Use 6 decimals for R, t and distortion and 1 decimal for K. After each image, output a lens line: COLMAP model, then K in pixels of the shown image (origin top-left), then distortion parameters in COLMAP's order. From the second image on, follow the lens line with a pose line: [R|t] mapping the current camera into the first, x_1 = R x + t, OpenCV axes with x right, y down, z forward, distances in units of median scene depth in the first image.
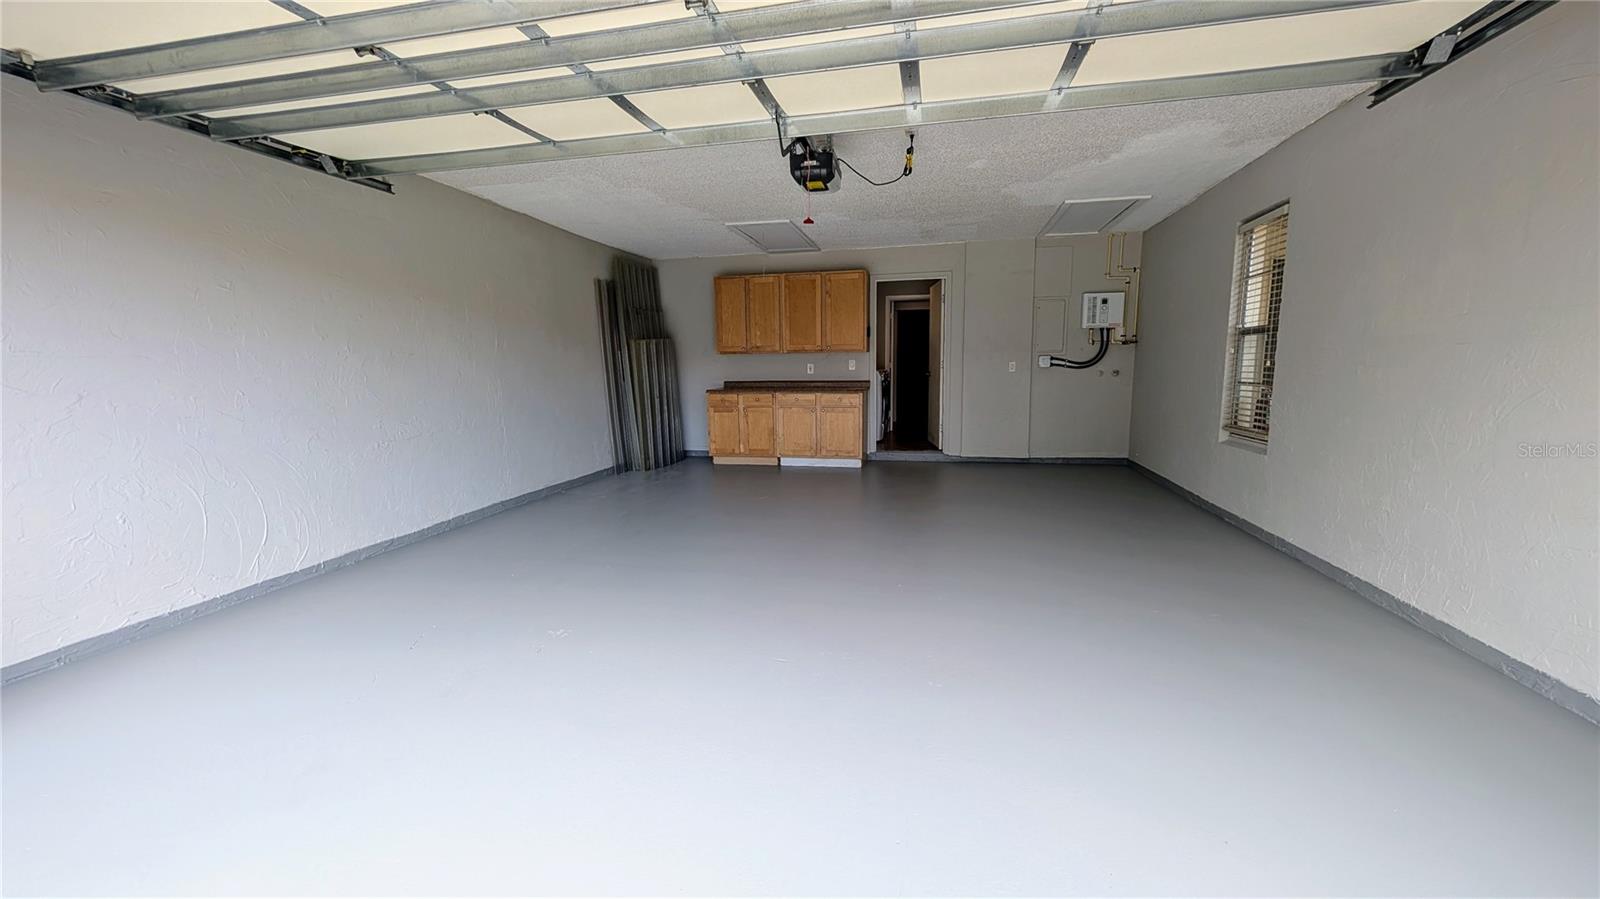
lens RADIAL K [[603.6, 0, 802.5], [0, 603.6, 452.5], [0, 0, 1]] dist [-0.000864, 0.000667]
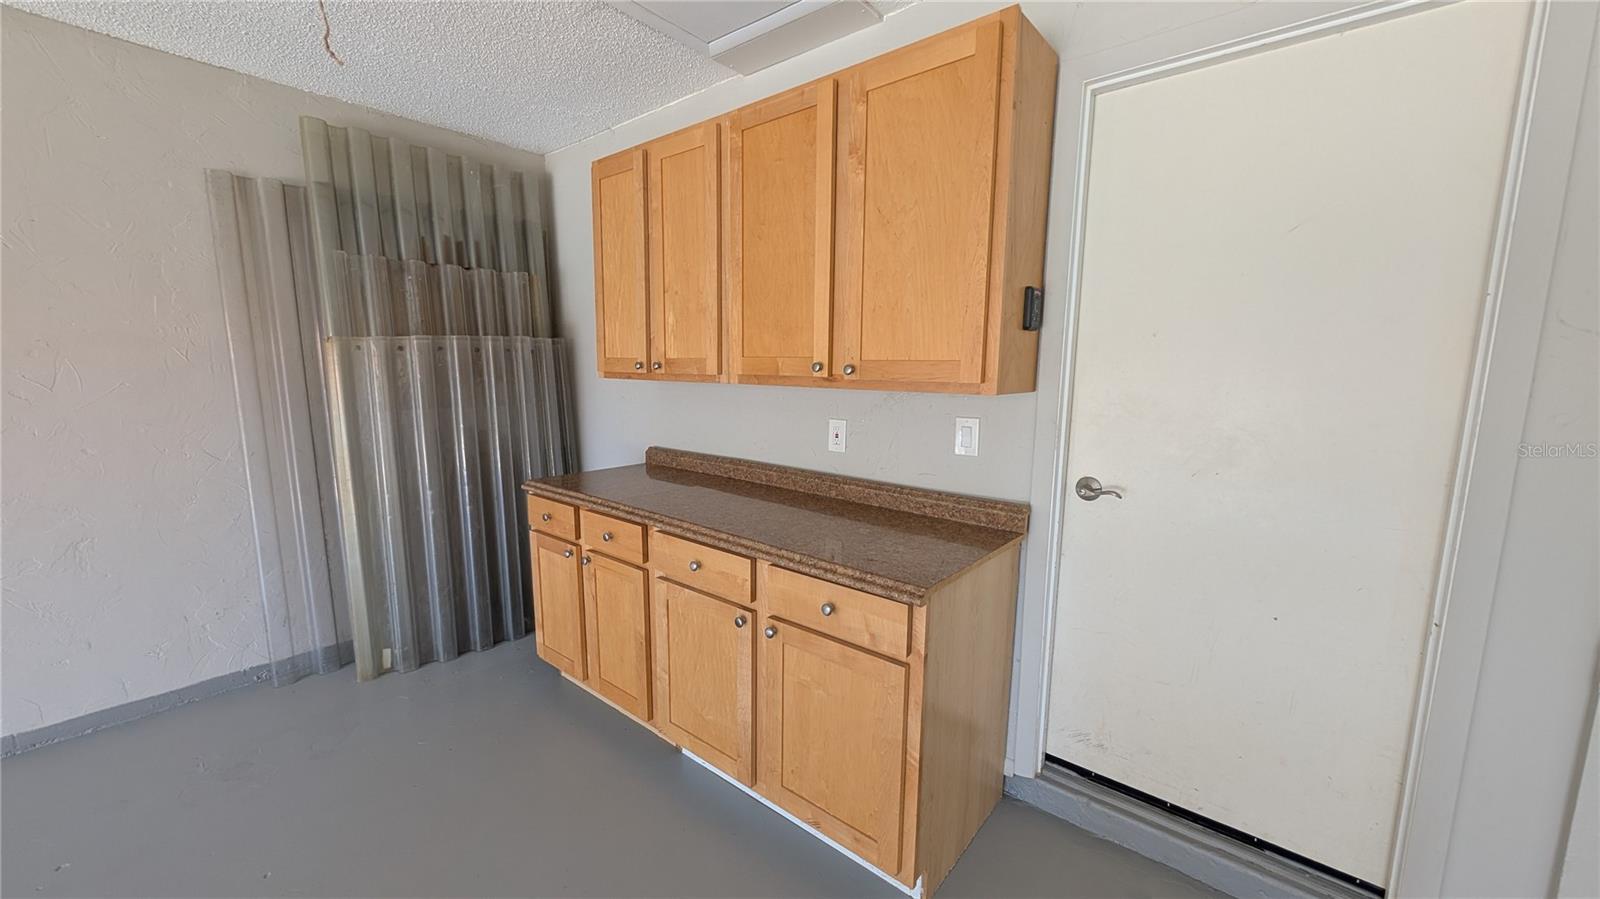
lens RADIAL K [[603.6, 0, 802.5], [0, 603.6, 452.5], [0, 0, 1]] dist [-0.000864, 0.000667]
pose [[0.885488, 0.085366, -0.456754, 0.140944], [-0.089757, 0.995890, 0.012121, -0.136846], [0.455911, 0.030264, 0.889511, 0.748229]]
